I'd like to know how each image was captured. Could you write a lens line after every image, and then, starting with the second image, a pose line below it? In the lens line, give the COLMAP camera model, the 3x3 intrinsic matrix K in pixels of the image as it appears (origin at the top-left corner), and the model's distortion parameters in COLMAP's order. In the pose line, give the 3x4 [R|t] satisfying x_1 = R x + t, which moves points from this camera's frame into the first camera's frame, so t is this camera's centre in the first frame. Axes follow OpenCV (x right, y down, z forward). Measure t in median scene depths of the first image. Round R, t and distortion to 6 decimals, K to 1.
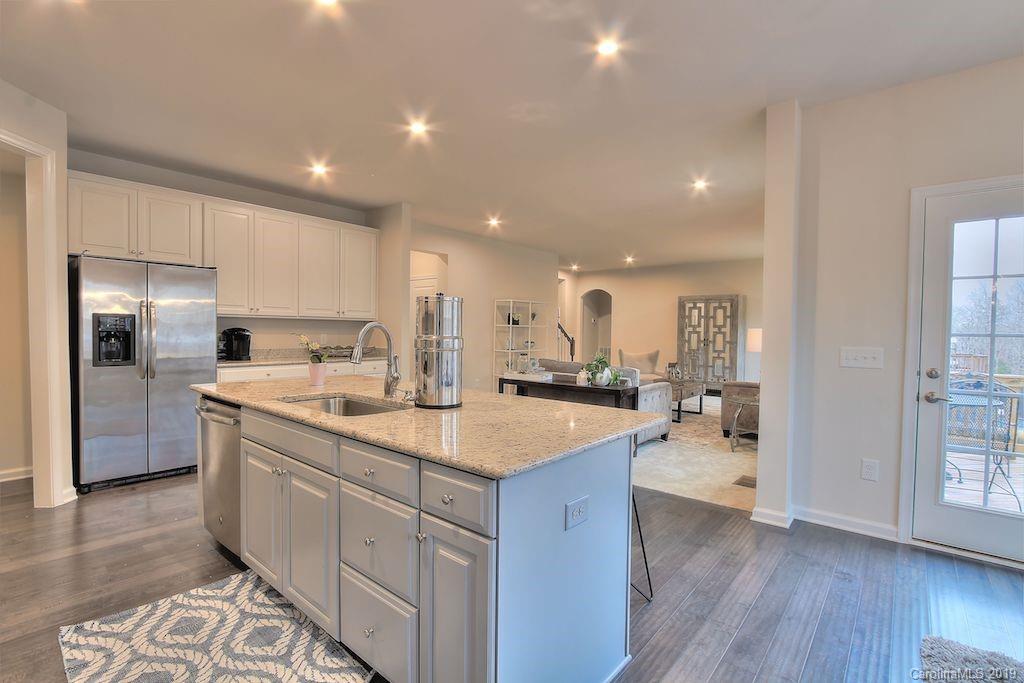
lens RADIAL K [[474.0, 0, 521.7], [0, 474.0, 335.9], [0, 0, 1]] dist [-0.021041, 0.003487]
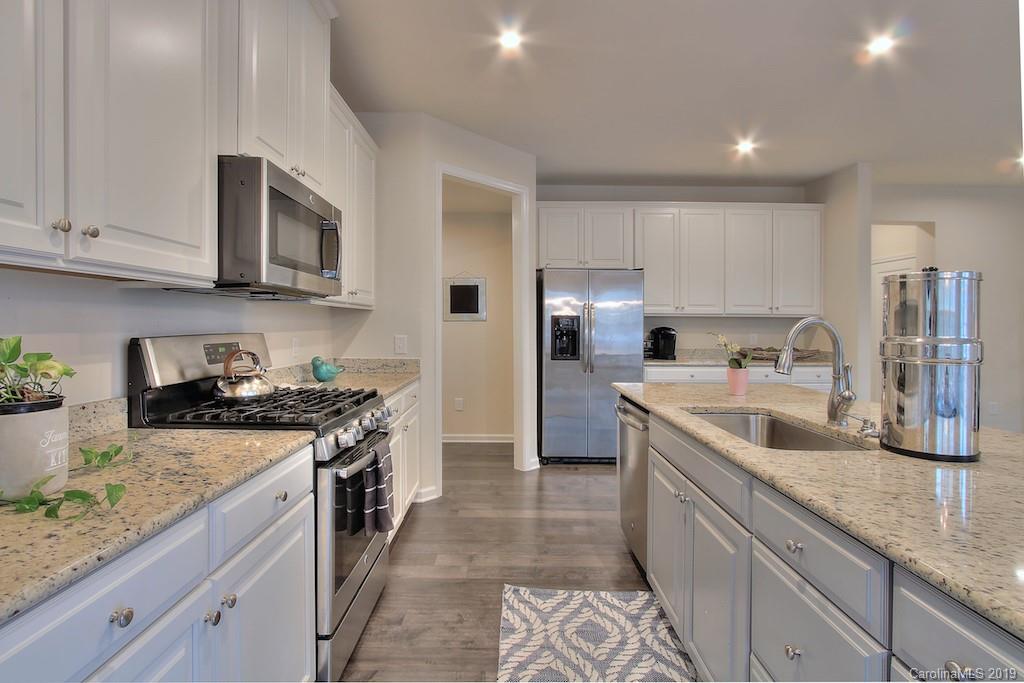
lens RADIAL K [[474.0, 0, 512.4], [0, 474.0, 328.2], [0, 0, 1]] dist [-0.021041, 0.003487]
pose [[0.632592, -0.004747, -0.774471, -0.044380], [-0.005647, 0.999926, -0.010742, -0.002632], [0.774465, 0.011169, 0.632519, 0.189339]]
